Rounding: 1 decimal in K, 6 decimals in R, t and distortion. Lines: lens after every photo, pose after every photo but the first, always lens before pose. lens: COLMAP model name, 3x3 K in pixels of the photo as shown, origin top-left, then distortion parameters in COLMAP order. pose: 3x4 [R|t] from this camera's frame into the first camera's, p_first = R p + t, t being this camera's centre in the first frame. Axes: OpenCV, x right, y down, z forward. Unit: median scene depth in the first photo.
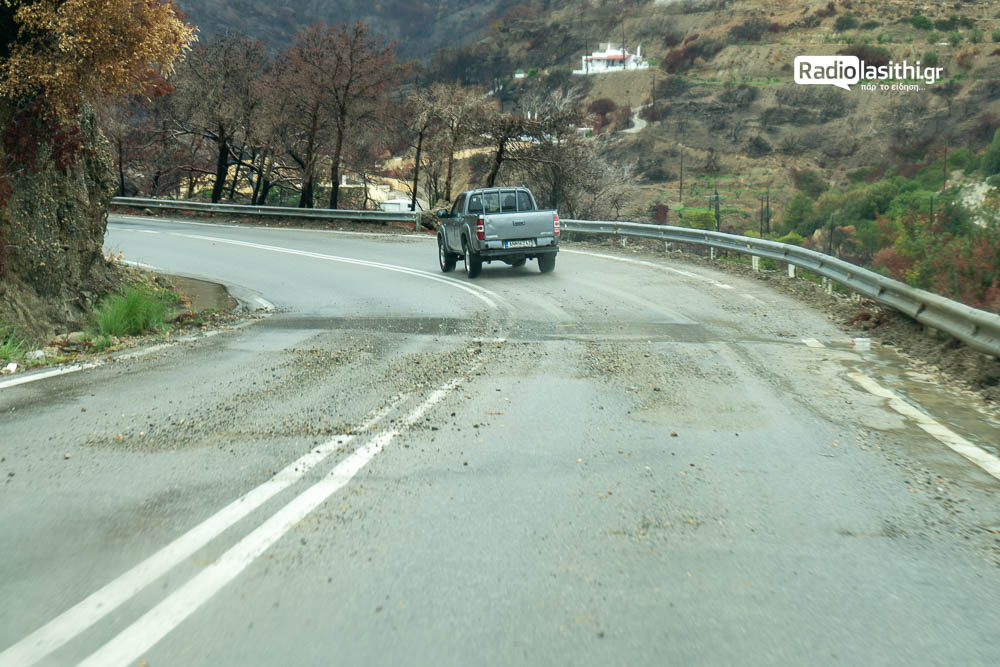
lens RADIAL K [[1962.1, 0, 506.0], [0, 1962.1, 330.6], [0, 0, 1]] dist [-0.356446, 0.000000]
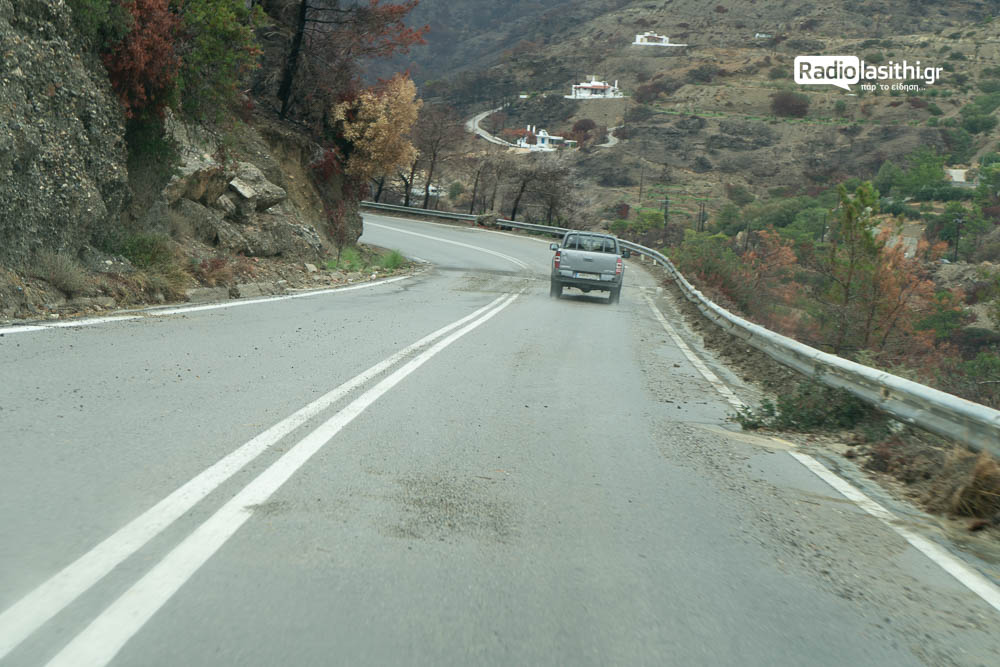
lens RADIAL K [[1962.1, 0, 495.7], [0, 1962.1, 334.5], [0, 0, 1]] dist [-0.356446, 0.000000]
pose [[0.997543, 0.069362, 0.009881, -0.013504], [-0.069522, 0.997436, 0.016944, 0.006689], [-0.008681, -0.017589, 0.999808, -0.308146]]
